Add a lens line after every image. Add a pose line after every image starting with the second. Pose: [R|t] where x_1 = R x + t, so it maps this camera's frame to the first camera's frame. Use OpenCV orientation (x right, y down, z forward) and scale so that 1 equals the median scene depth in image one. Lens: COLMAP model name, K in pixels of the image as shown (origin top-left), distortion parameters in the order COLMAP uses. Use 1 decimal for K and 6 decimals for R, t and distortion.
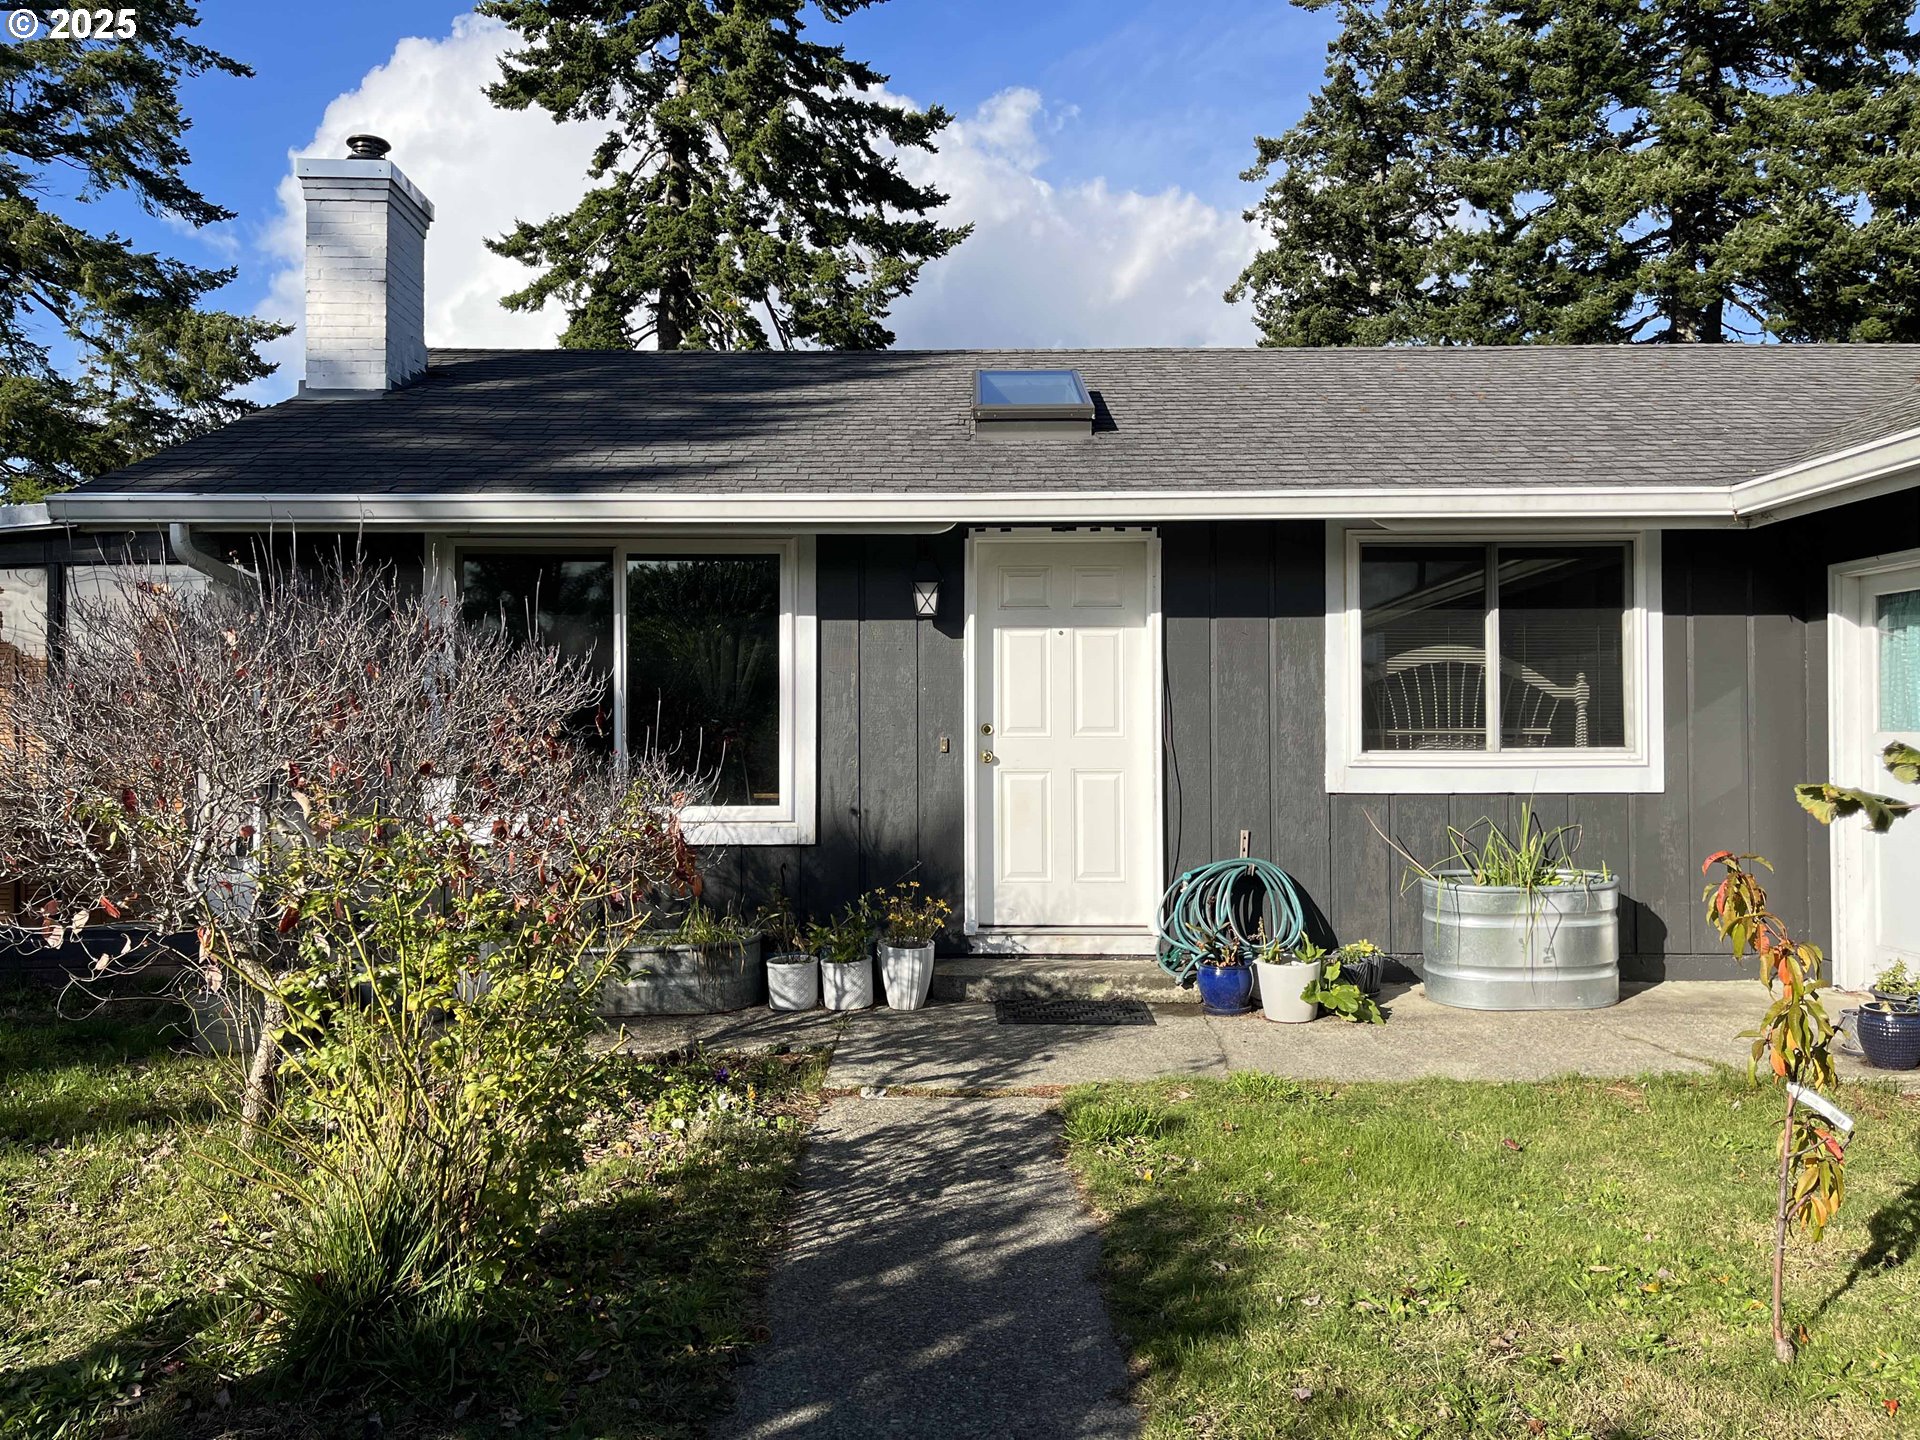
lens RADIAL K [[1458.5, 0, 965.0], [0, 1458.5, 706.2], [0, 0, 1]] dist [0.069214, -0.082026]
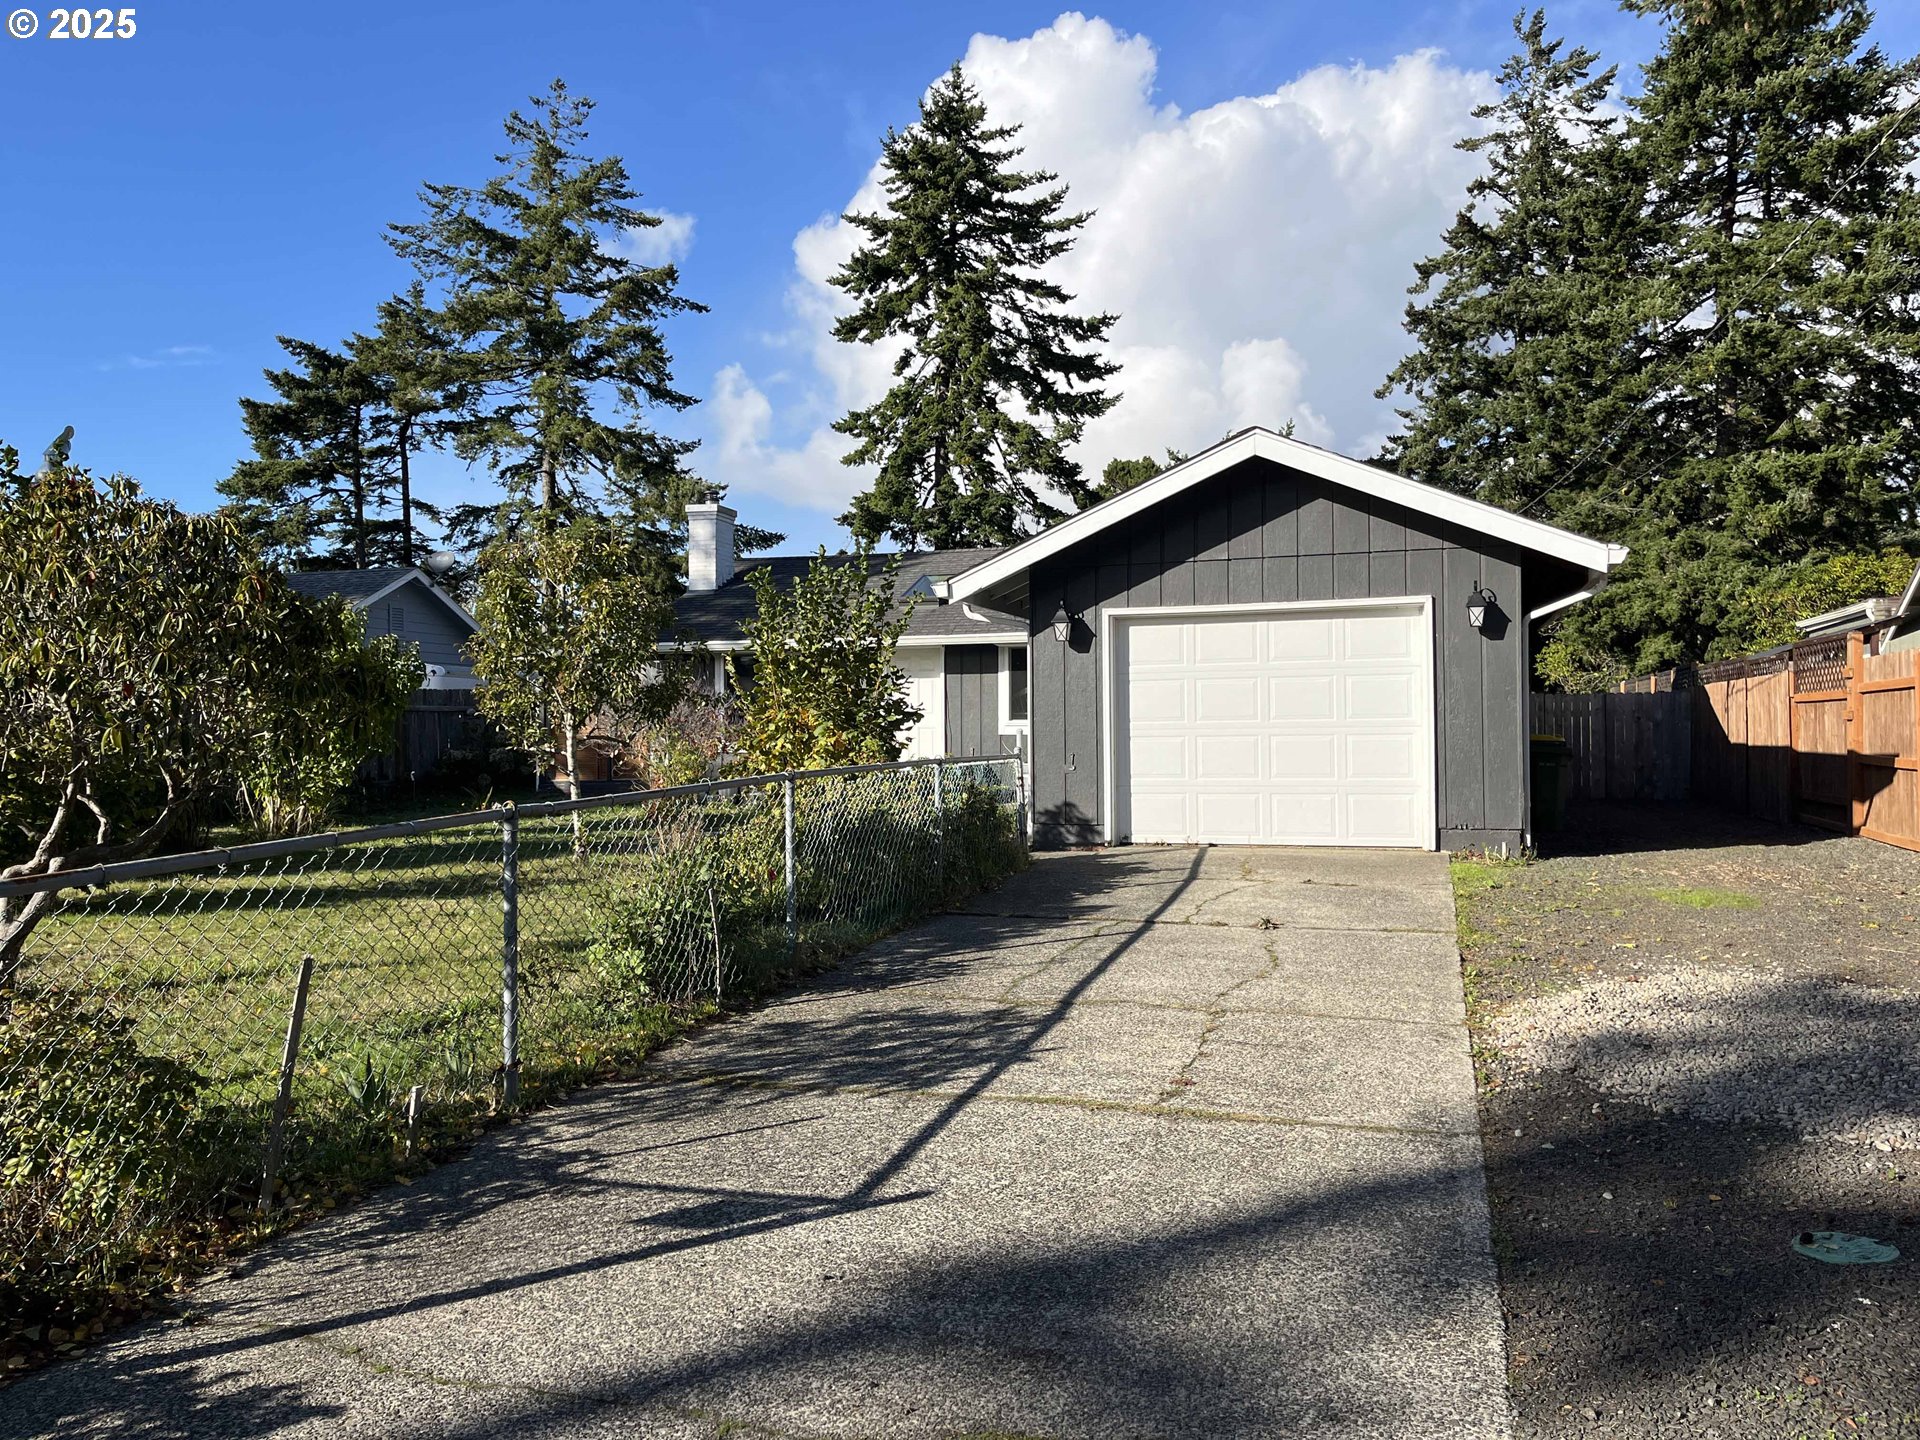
lens RADIAL K [[1458.5, 0, 959.9], [0, 1458.5, 711.7], [0, 0, 1]] dist [0.069214, -0.082026]
pose [[0.952971, -0.007729, -0.302963, 0.293480], [0.008031, 0.999968, -0.000247, 0.004064], [0.302955, -0.002198, 0.953002, -0.494224]]
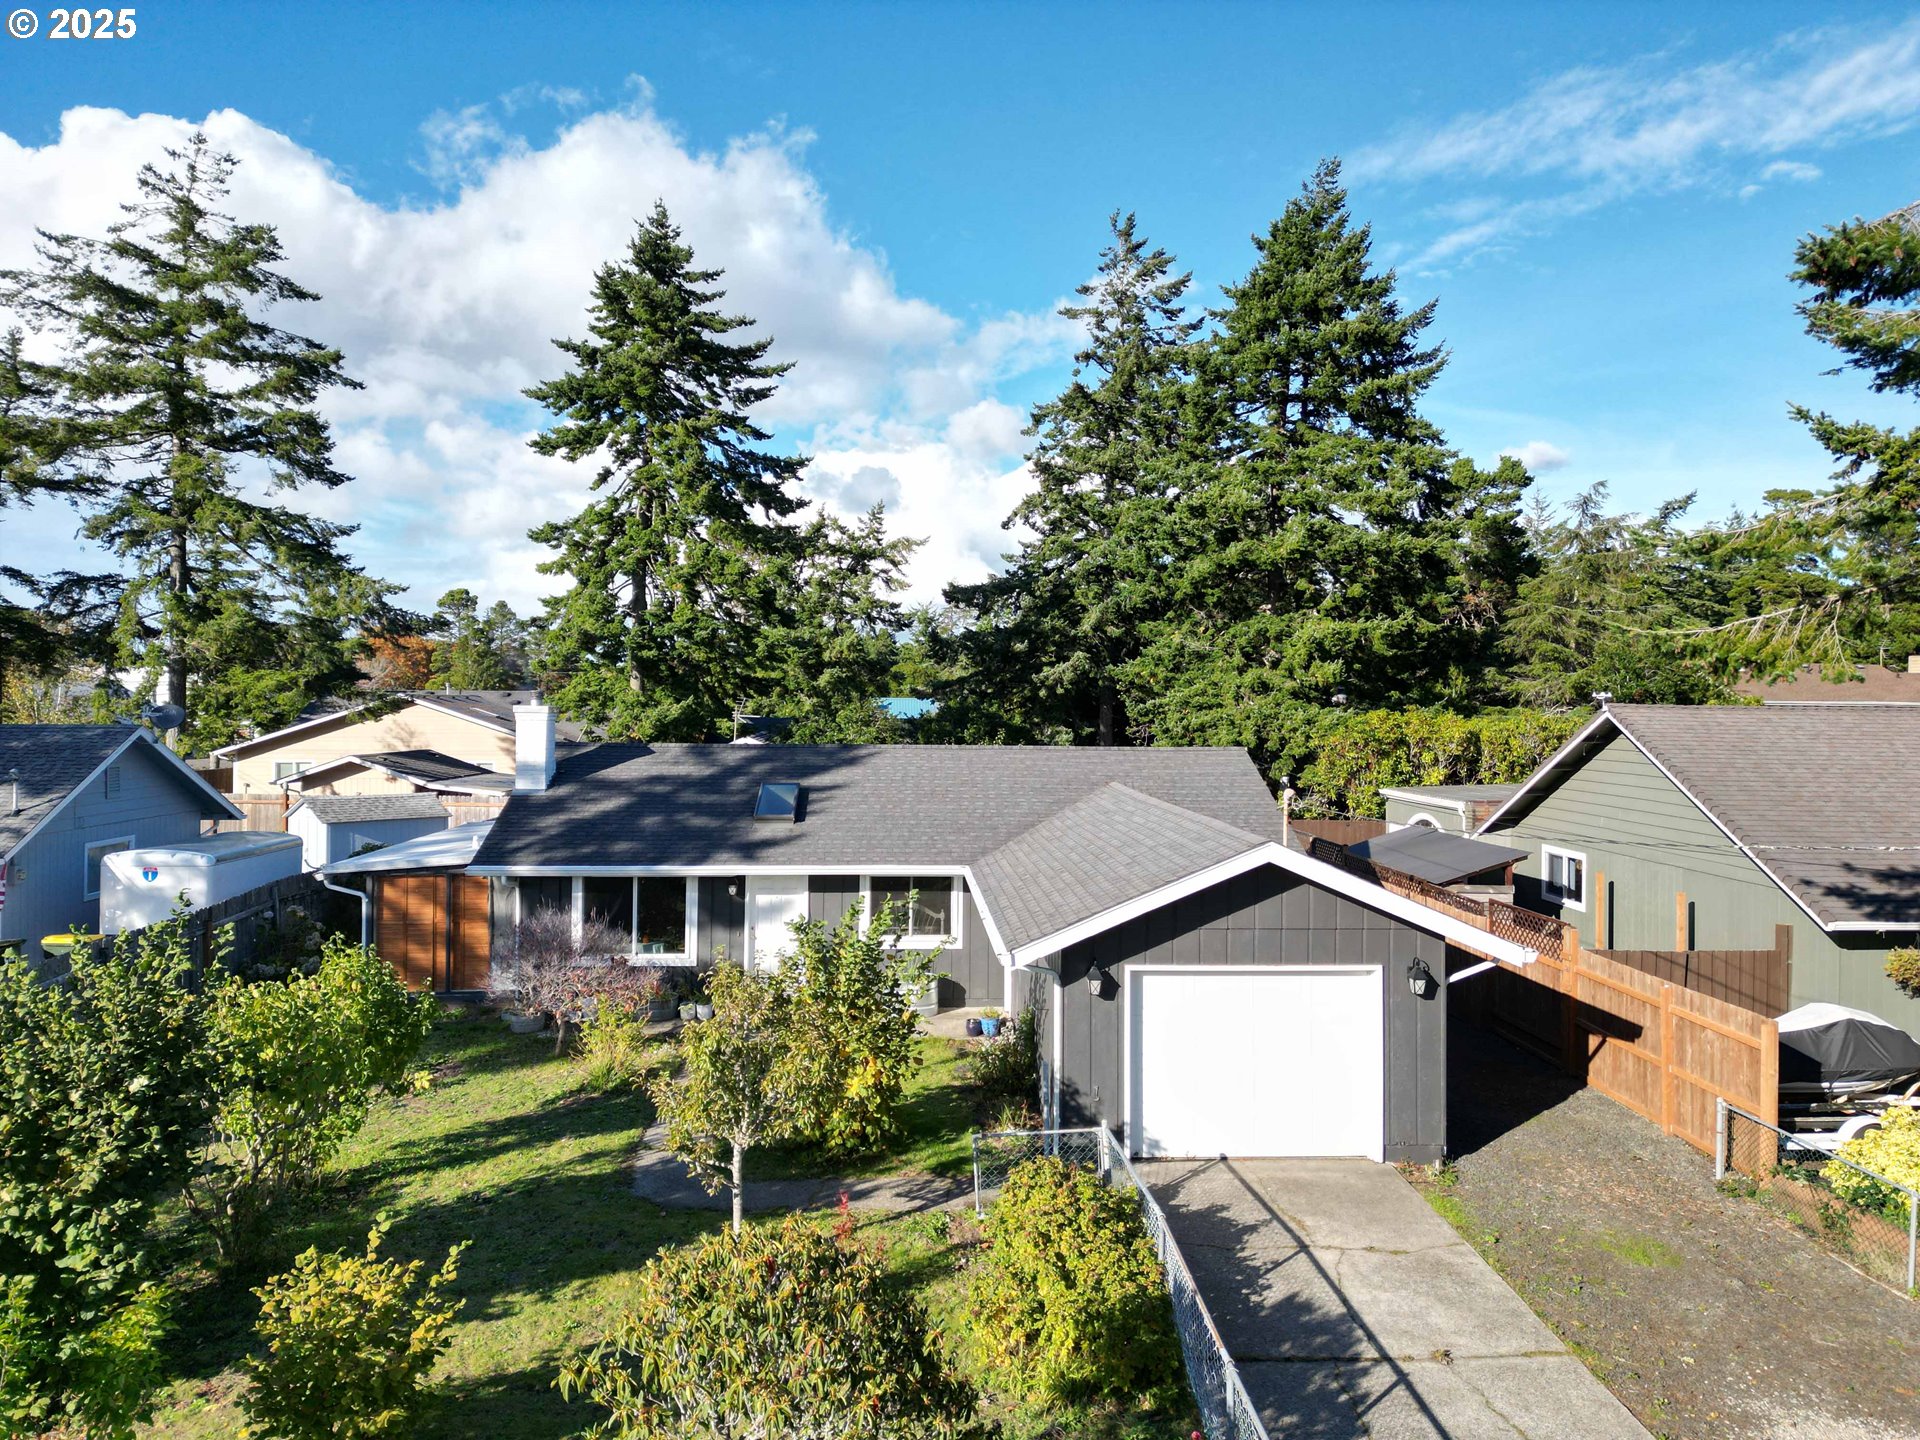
lens RADIAL K [[1339.9, 0, 960.1], [0, 1339.9, 721.0], [0, 0, 1]] dist [0.045638, -0.014004]
pose [[0.998840, 0.009667, 0.047181, 0.092083], [-0.010843, 0.999636, 0.024718, -0.144761], [-0.046925, -0.025201, 0.998580, -0.542894]]
